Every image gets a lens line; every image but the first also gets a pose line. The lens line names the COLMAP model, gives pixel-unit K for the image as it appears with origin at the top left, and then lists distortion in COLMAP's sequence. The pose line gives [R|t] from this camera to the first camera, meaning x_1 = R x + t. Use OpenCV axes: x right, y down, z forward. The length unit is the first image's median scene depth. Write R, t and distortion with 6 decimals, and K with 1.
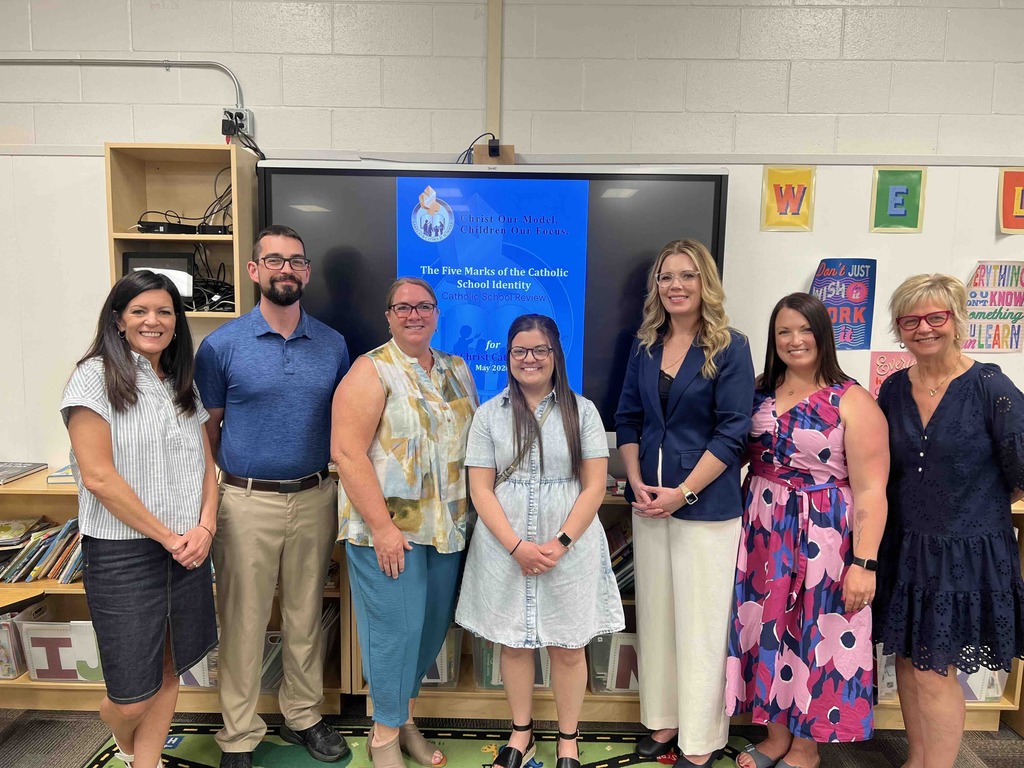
lens RADIAL K [[765.9, 0, 546.8], [0, 765.9, 388.6], [0, 0, 1]] dist [0.049140, -0.061302]
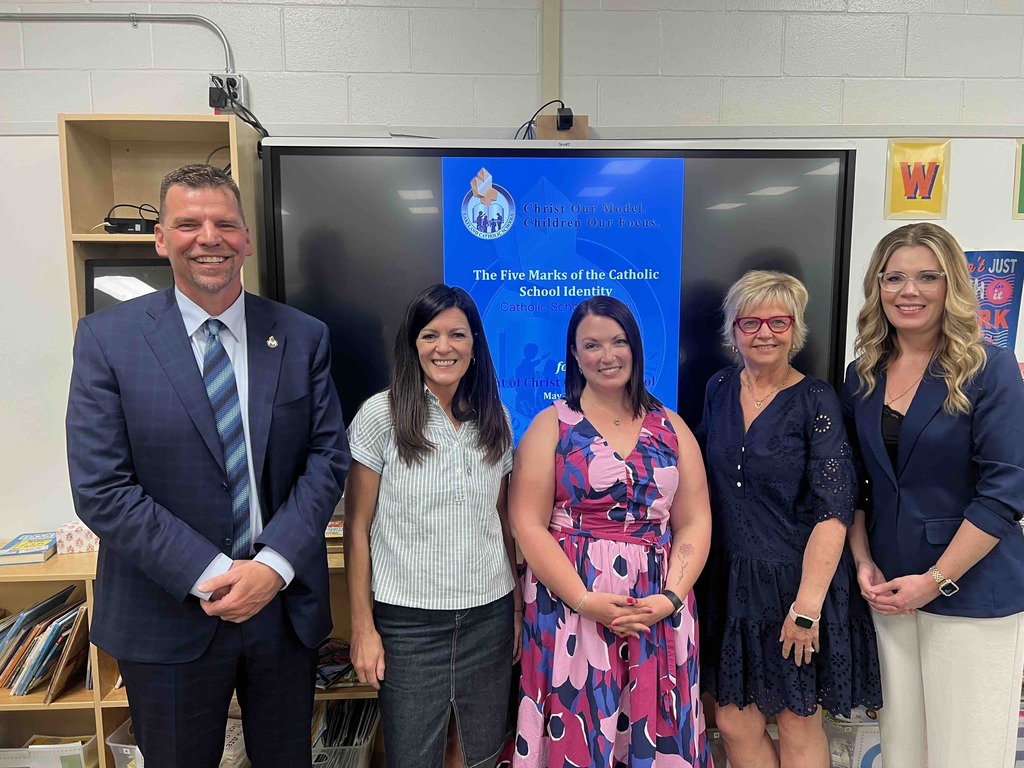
lens RADIAL K [[765.9, 0, 517.0], [0, 765.9, 387.5], [0, 0, 1]] dist [0.049140, -0.061302]
pose [[0.997949, -0.026572, 0.058246, -0.168968], [0.026837, 0.999633, -0.003783, -0.034140], [-0.058124, 0.005339, 0.998295, 0.209537]]
